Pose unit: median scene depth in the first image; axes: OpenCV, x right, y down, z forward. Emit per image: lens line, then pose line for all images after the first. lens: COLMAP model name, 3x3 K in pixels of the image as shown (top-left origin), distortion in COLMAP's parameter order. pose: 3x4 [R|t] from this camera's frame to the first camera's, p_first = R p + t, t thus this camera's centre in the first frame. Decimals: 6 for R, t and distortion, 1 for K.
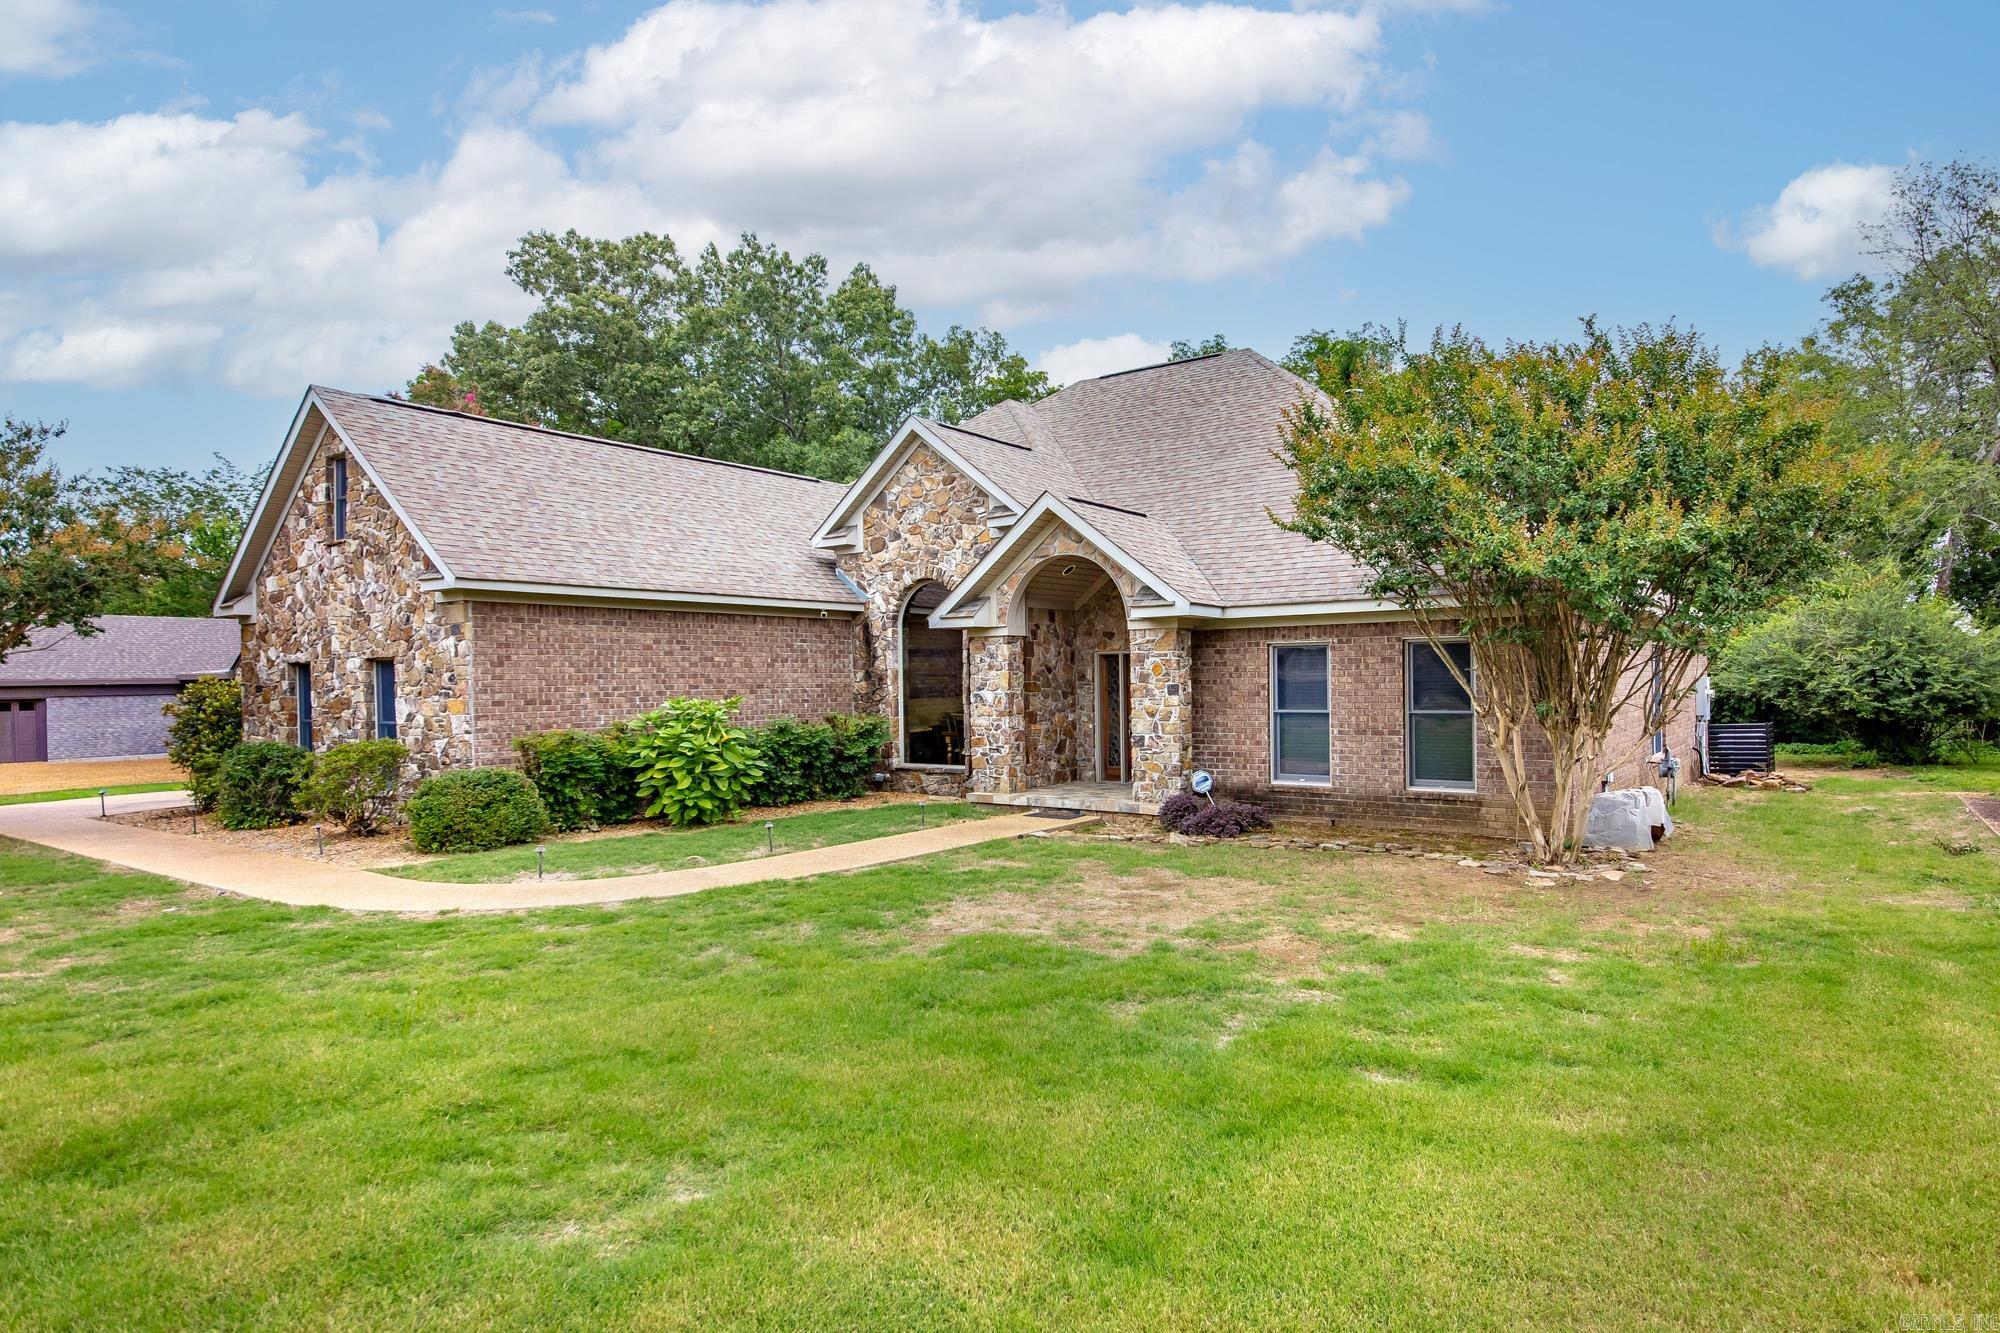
lens RADIAL K [[1100.8, 0, 1000.0], [0, 1100.8, 666.5], [0, 0, 1]] dist [0.021549, -0.000048]
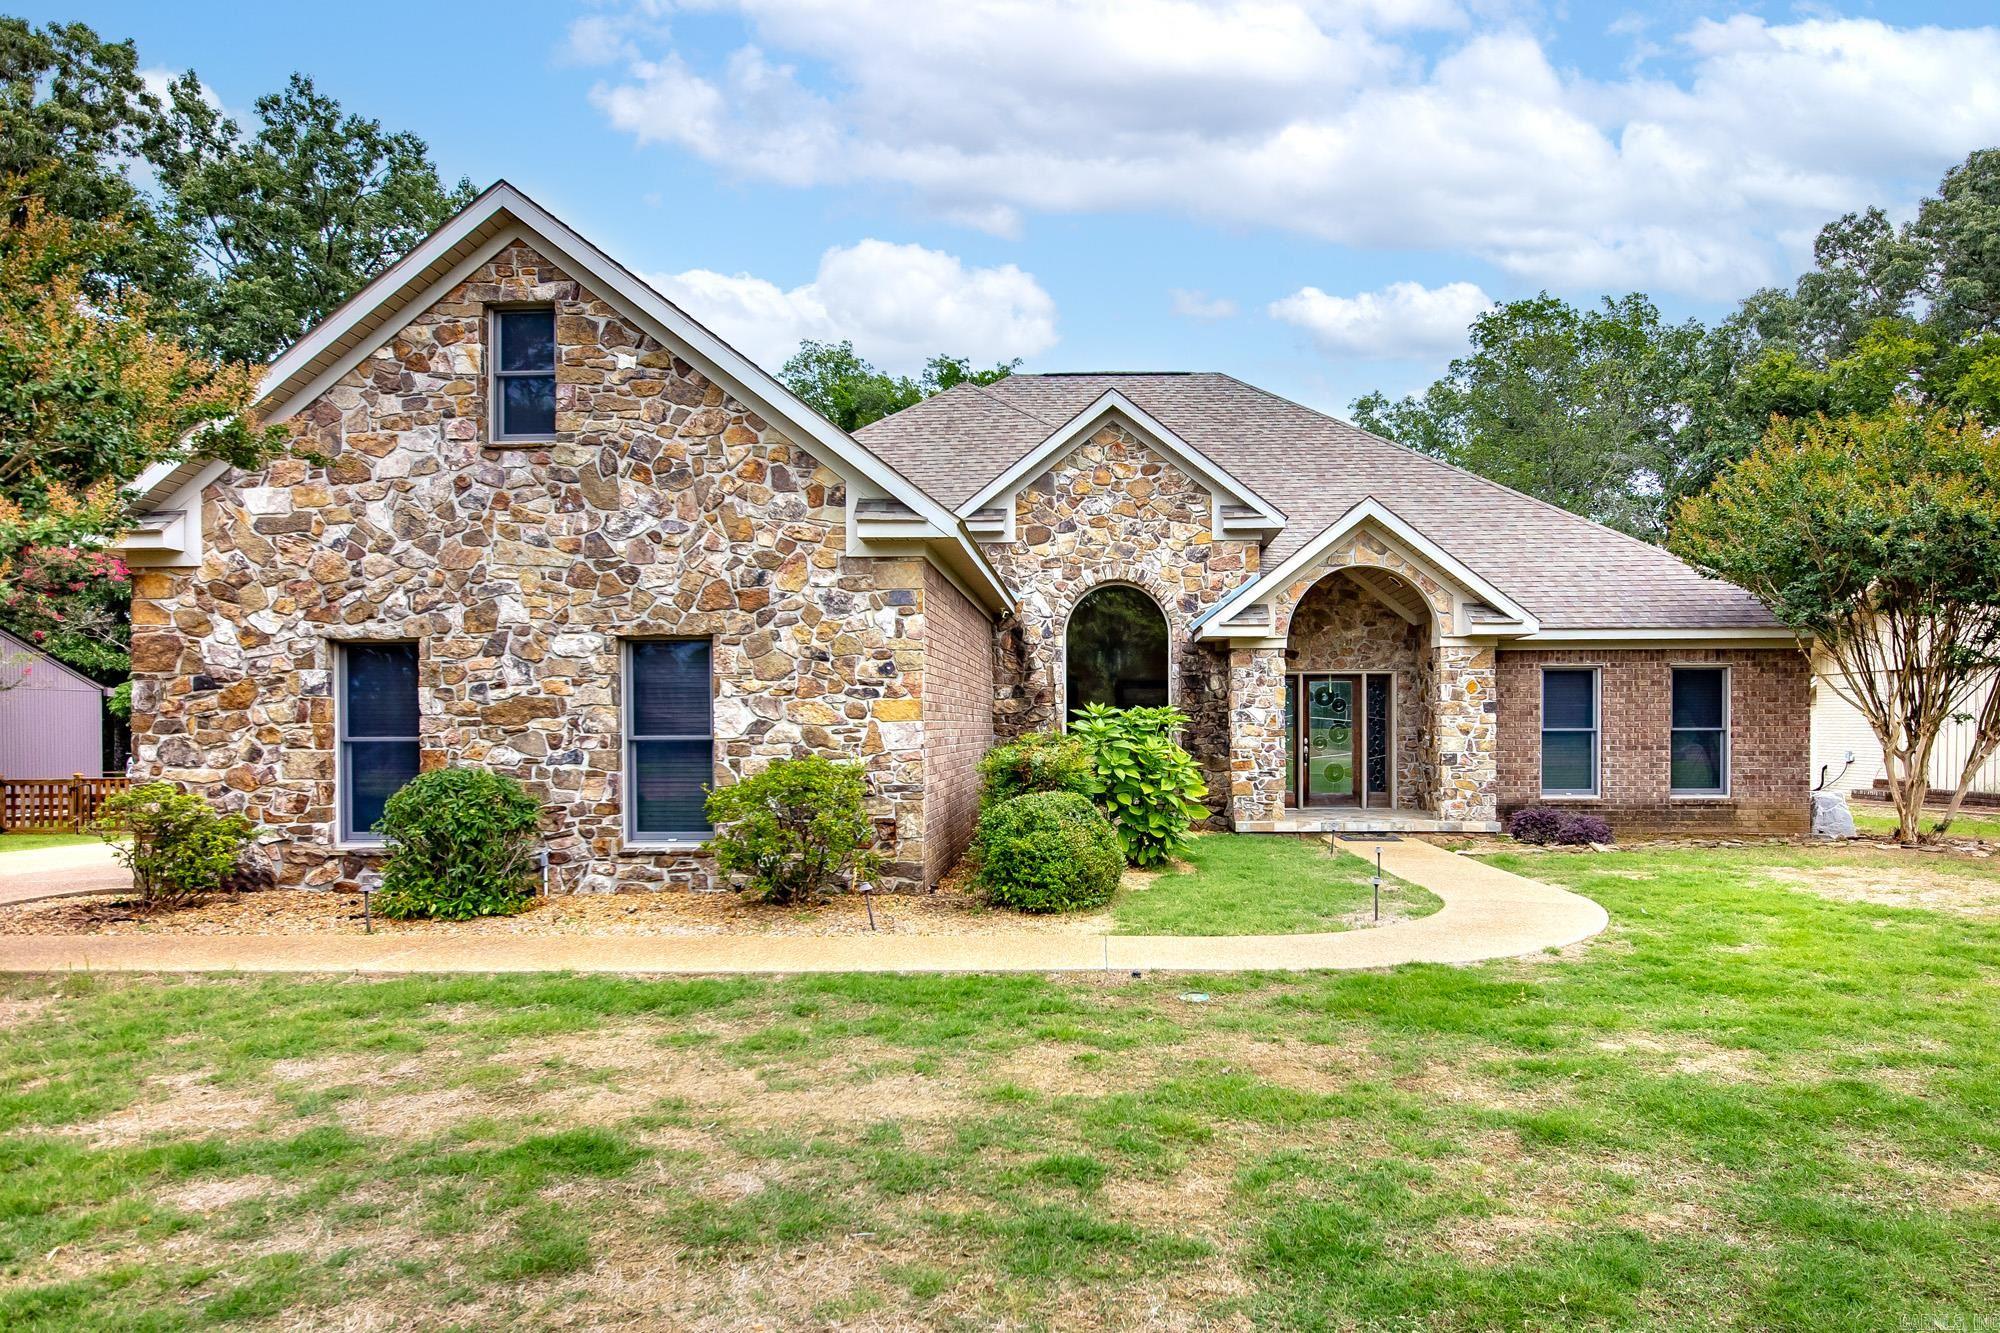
lens RADIAL K [[1205.3, 0, 1002.5], [0, 1205.3, 711.1], [0, 0, 1]] dist [0.002892, 0.000544]
pose [[0.828617, 0.017992, 0.559527, -0.745908], [-0.014644, 0.999838, -0.010464, 0.038103], [-0.559624, 0.000477, 0.828746, 0.298922]]
